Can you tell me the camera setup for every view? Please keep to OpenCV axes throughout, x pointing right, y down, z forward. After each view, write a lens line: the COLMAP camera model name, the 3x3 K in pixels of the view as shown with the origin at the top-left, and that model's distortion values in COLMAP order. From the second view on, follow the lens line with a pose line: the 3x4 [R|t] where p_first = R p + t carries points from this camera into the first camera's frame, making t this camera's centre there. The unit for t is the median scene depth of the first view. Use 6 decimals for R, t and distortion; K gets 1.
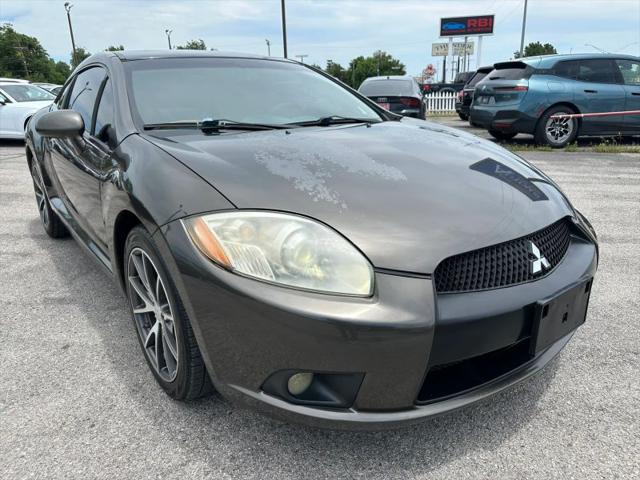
lens RADIAL K [[456.4, 0, 321.8], [0, 456.4, 242.1], [0, 0, 1]] dist [0.028707, -0.036017]
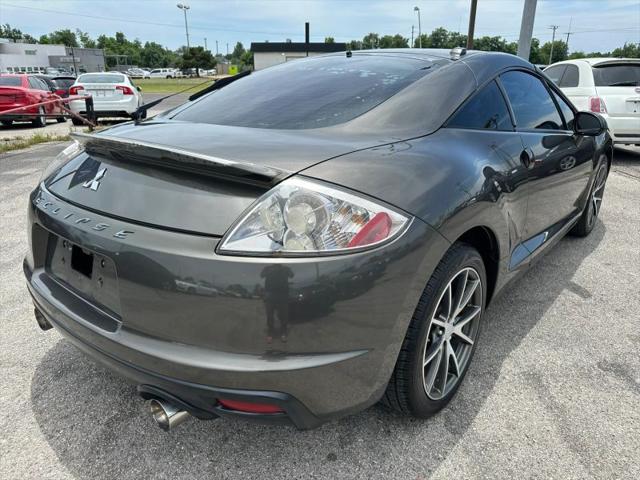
lens RADIAL K [[456.4, 0, 326.5], [0, 456.4, 236.8], [0, 0, 1]] dist [0.028707, -0.036017]
pose [[-0.222664, -0.313442, 0.923133, -0.320782], [0.310379, 0.874842, 0.371910, -0.130266], [-0.924168, 0.369332, -0.097510, 0.368193]]
